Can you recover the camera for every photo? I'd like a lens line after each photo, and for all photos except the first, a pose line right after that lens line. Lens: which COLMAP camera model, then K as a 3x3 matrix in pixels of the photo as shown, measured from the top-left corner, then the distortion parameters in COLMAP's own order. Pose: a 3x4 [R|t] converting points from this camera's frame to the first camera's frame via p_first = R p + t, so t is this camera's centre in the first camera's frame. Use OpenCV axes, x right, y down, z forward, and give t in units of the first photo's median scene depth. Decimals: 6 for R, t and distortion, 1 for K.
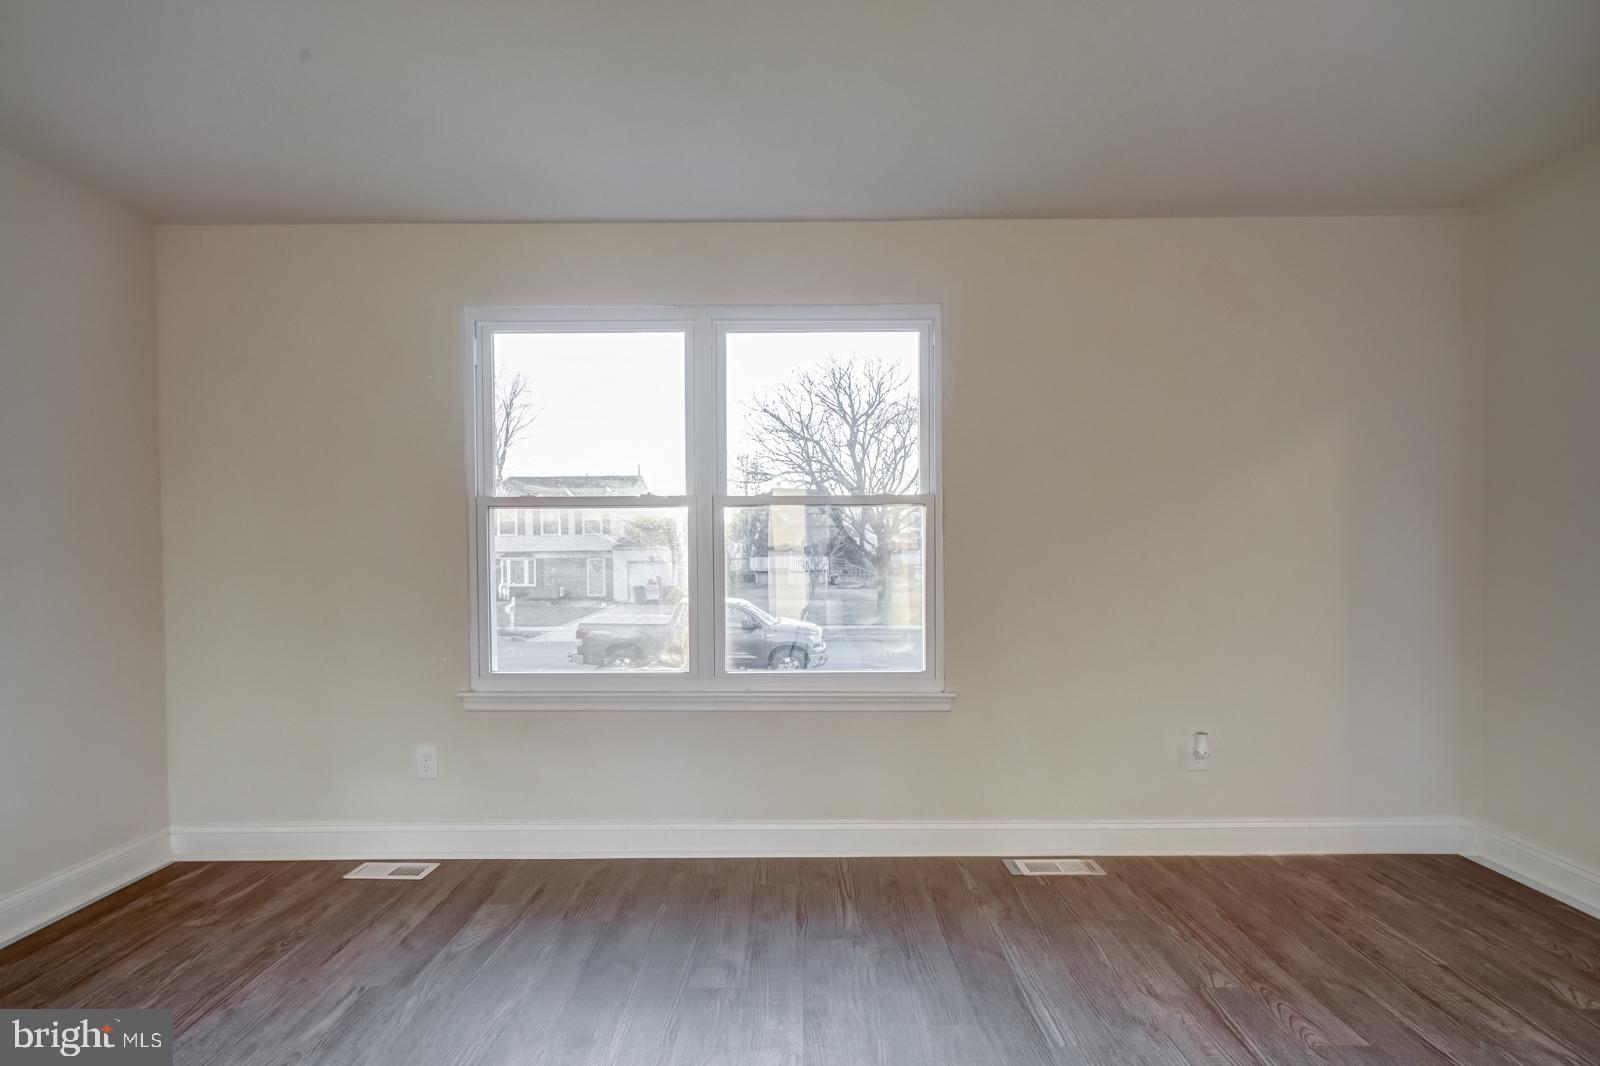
lens RADIAL K [[752.0, 0, 805.3], [0, 752.0, 563.0], [0, 0, 1]] dist [-0.002068, 0.000293]
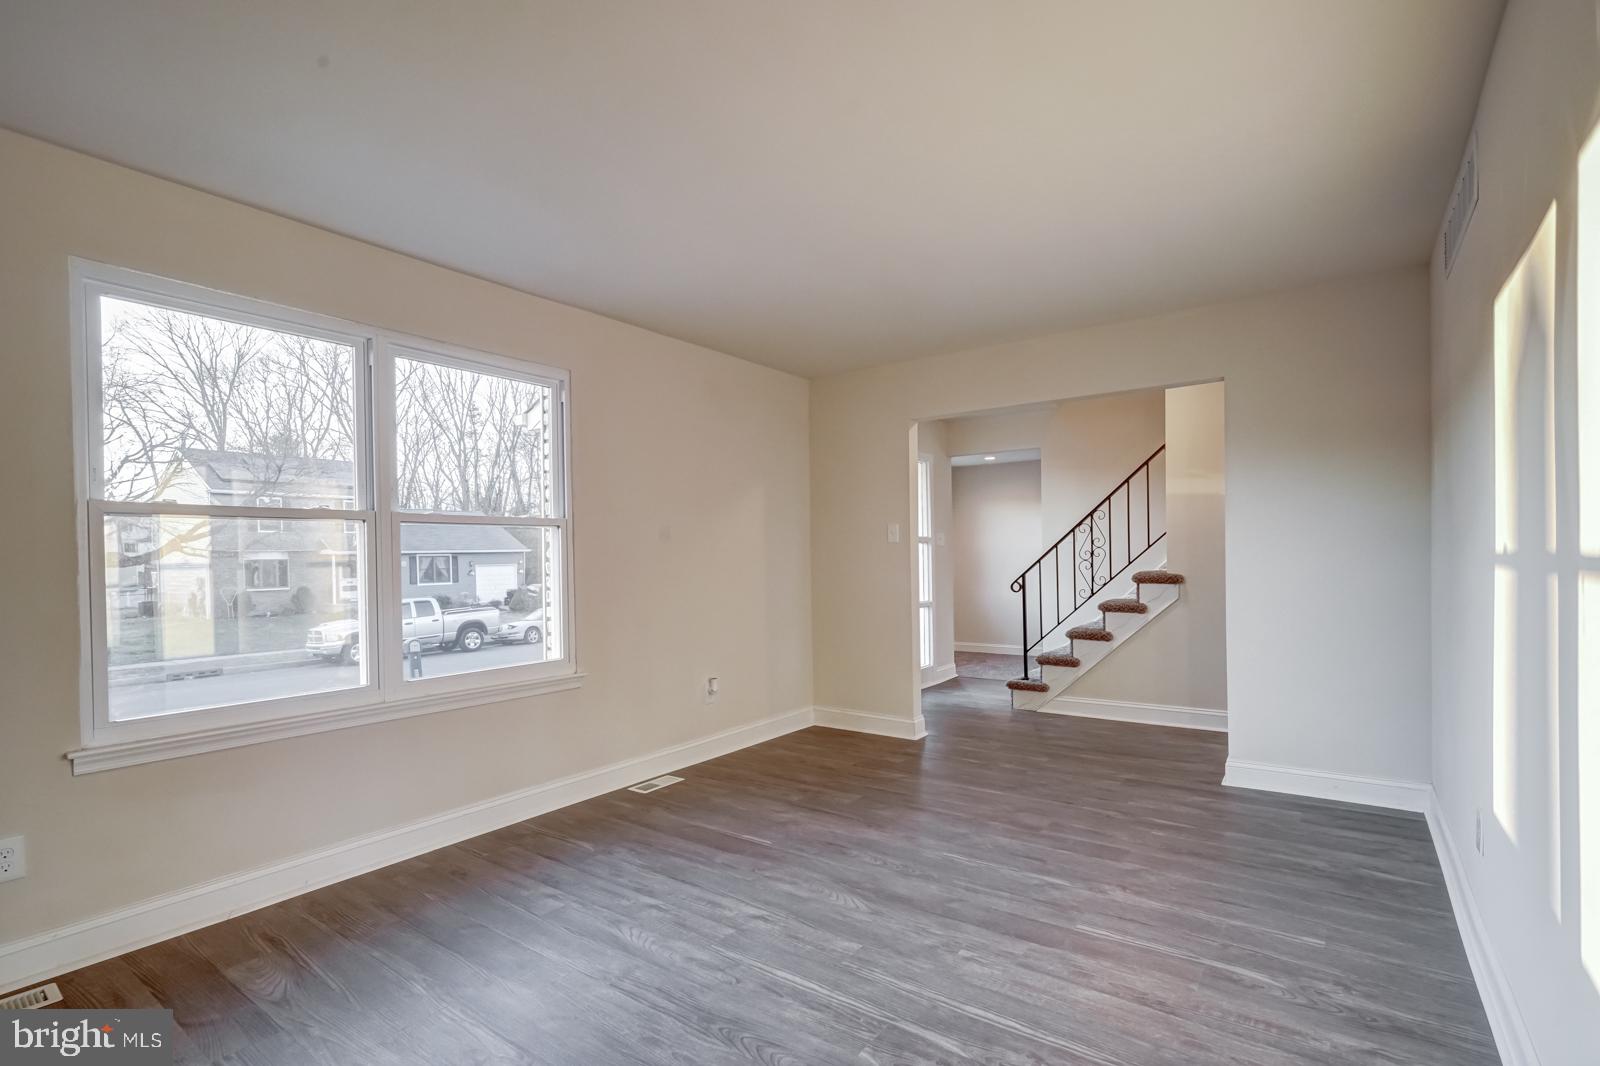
lens RADIAL K [[750.3, 0, 795.8], [0, 750.3, 563.8], [0, 0, 1]] dist [-0.000260, 0.001032]
pose [[0.588543, -0.010306, 0.808401, -0.669566], [0.029838, 0.999514, -0.008981, 0.009341], [-0.807915, 0.029406, 0.588564, -0.058887]]
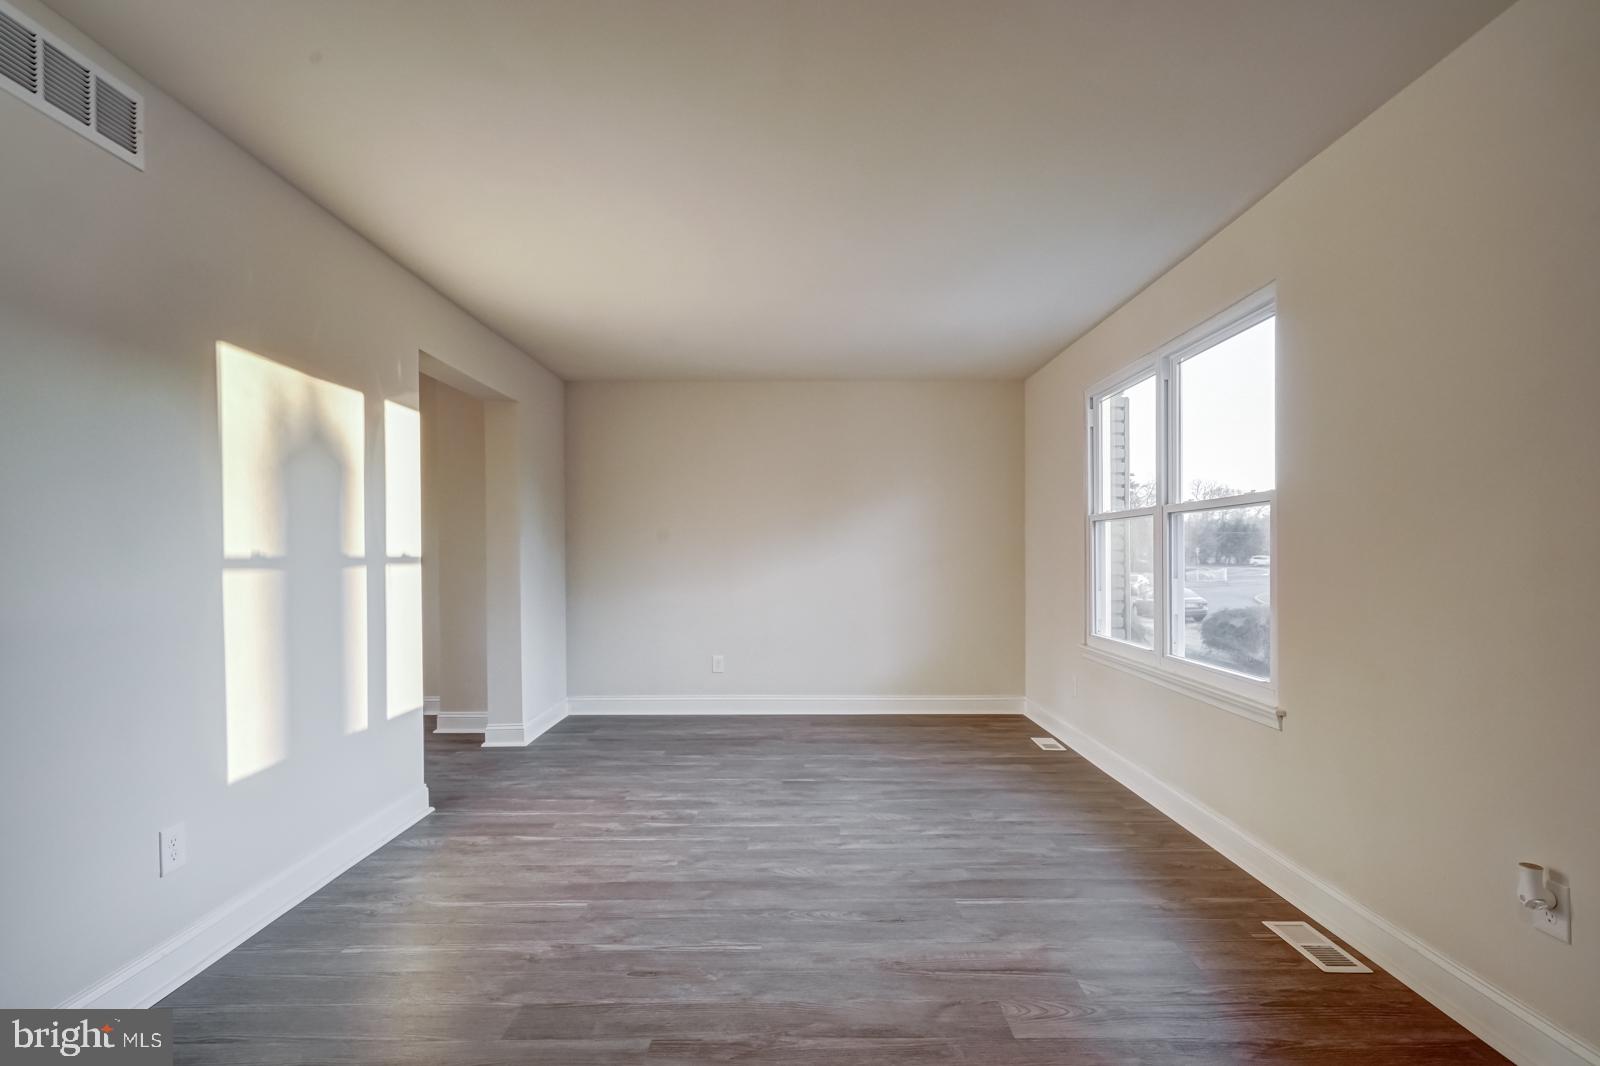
lens RADIAL K [[762.2, 0, 800.0], [0, 762.2, 533.0], [0, 0, 1]] dist [0.048485, 0.000299]
pose [[0.004995, -0.023187, -0.999719, 1.152397], [-0.012355, 0.999653, -0.023247, -0.006156], [0.999911, 0.012468, 0.004707, 0.444729]]
